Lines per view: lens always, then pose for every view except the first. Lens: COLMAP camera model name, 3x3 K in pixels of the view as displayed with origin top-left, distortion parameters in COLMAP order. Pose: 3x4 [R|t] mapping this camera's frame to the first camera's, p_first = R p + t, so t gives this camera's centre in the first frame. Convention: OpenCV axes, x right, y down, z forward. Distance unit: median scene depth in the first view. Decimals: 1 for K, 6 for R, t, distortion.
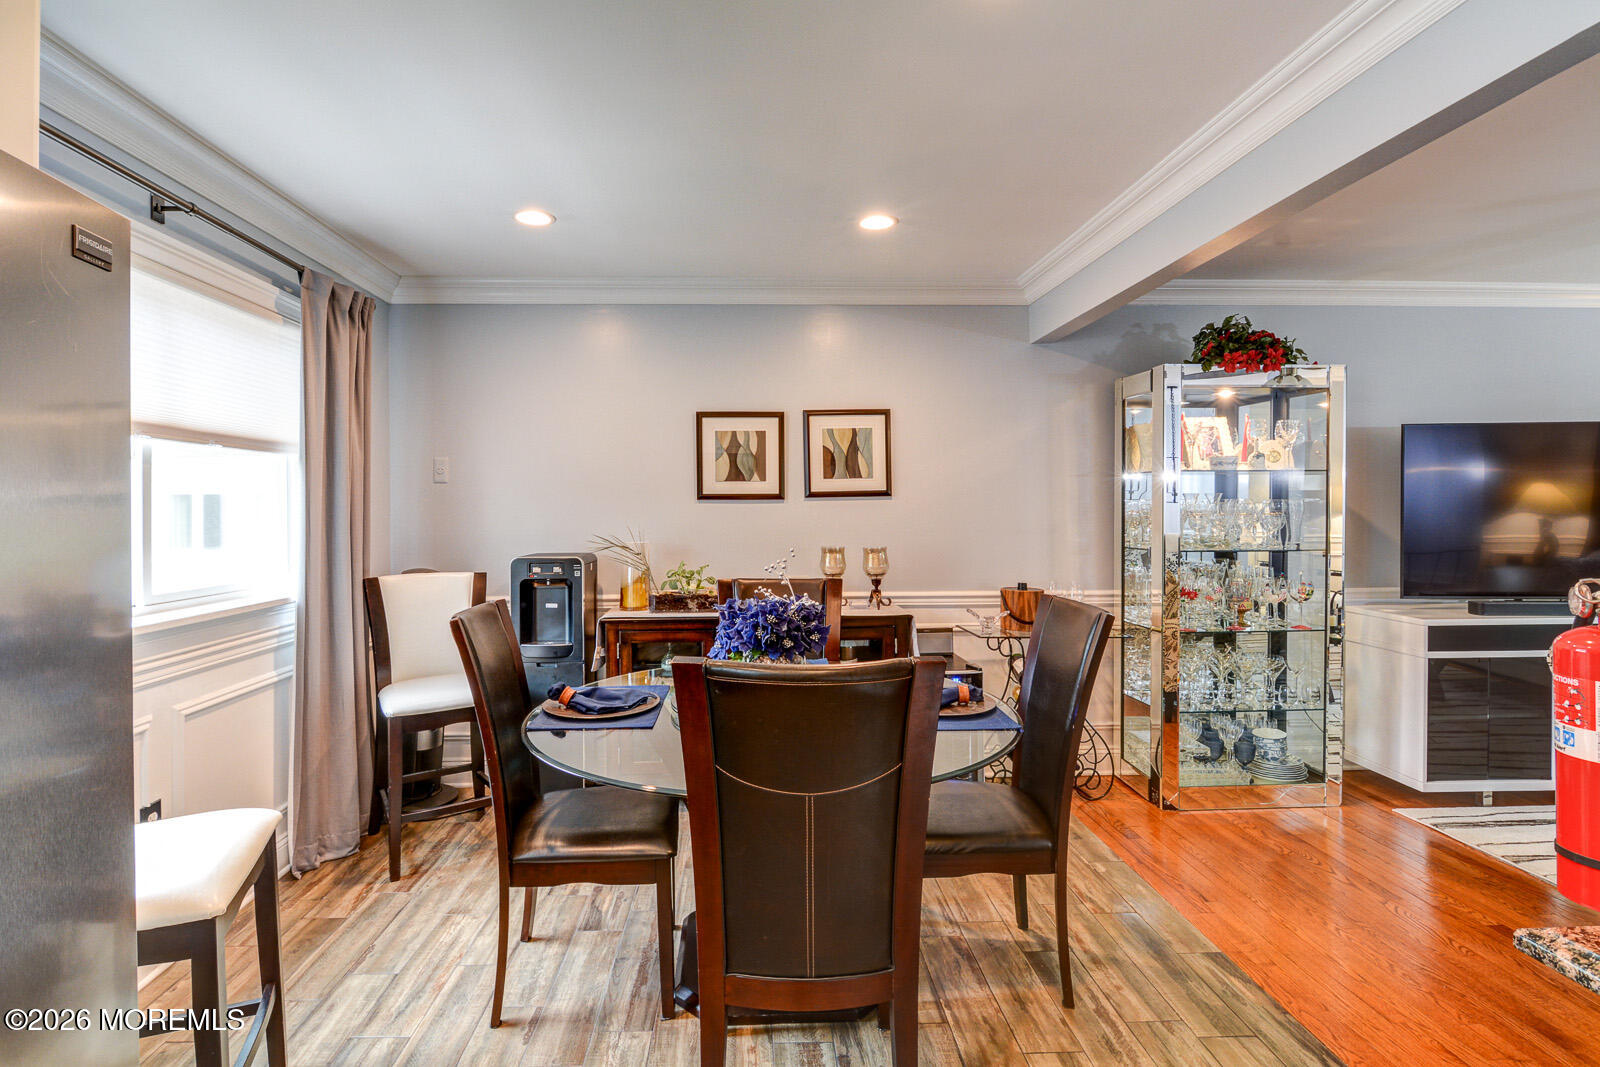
lens RADIAL K [[772.8, 0, 777.9], [0, 772.8, 518.9], [0, 0, 1]] dist [-0.004679, -0.001618]
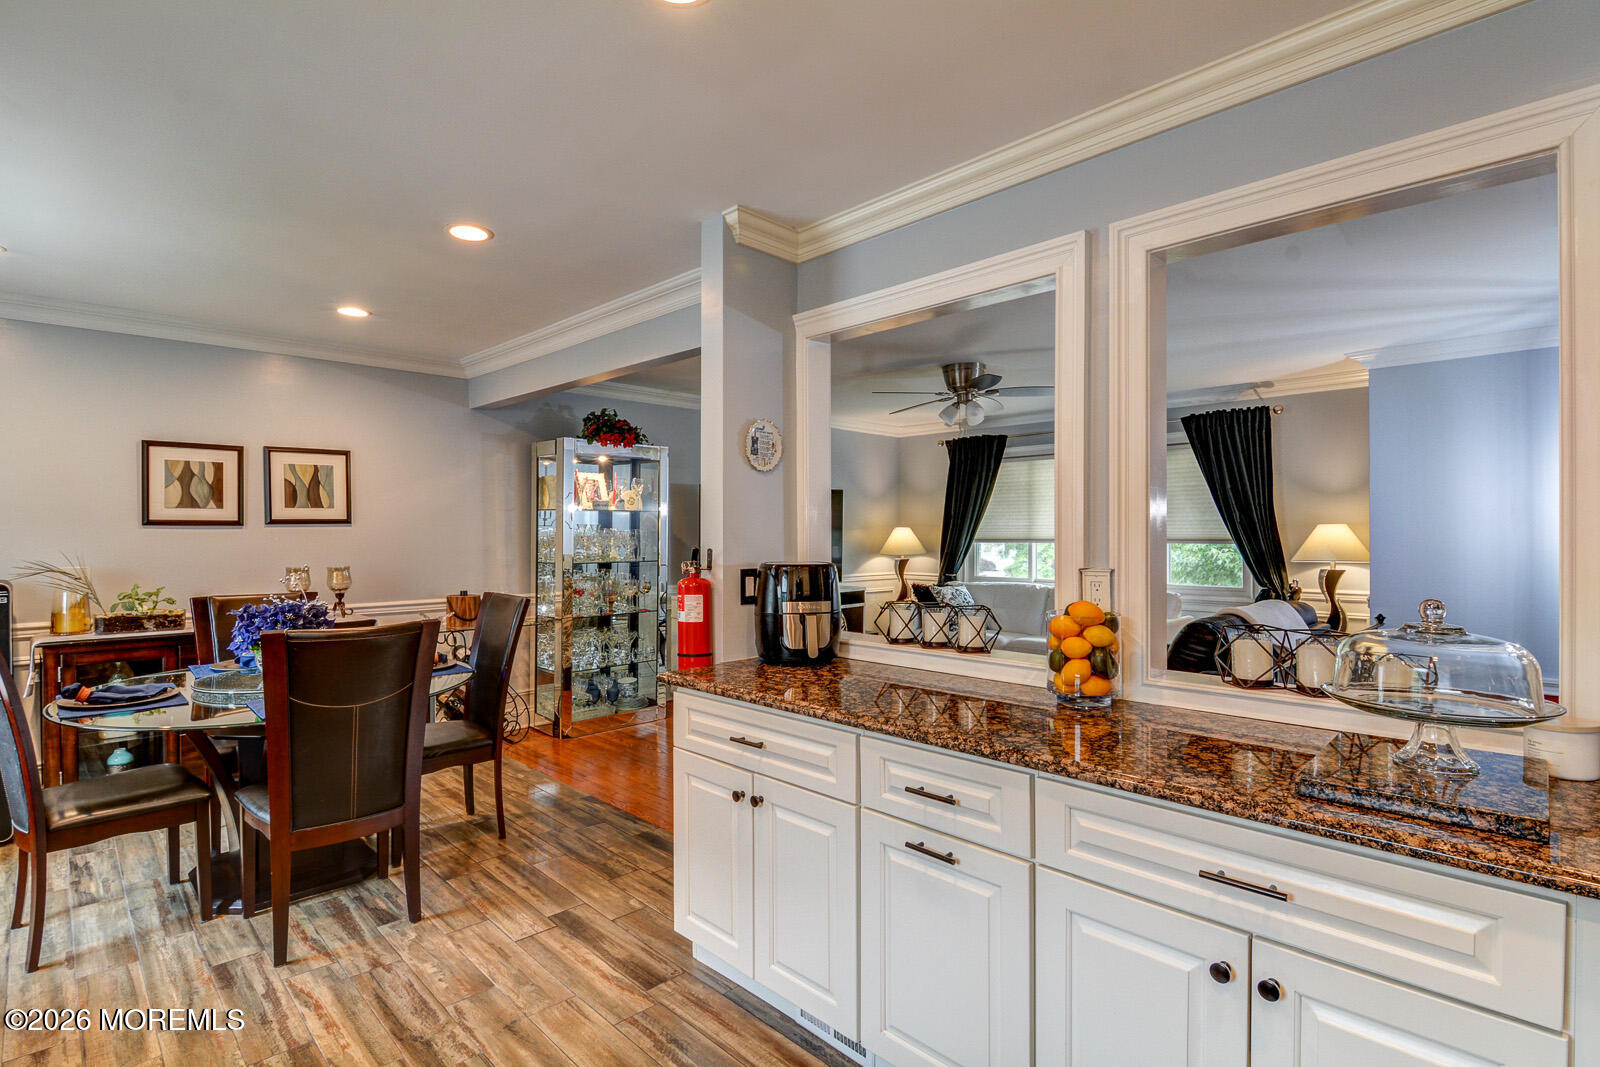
lens RADIAL K [[772.8, 0, 777.9], [0, 772.8, 518.9], [0, 0, 1]] dist [-0.004679, -0.001618]
pose [[0.752546, 0.015284, 0.658362, -0.154103], [0.004197, 0.999599, -0.028004, -0.000914], [-0.658526, 0.023837, 0.752181, -0.359208]]
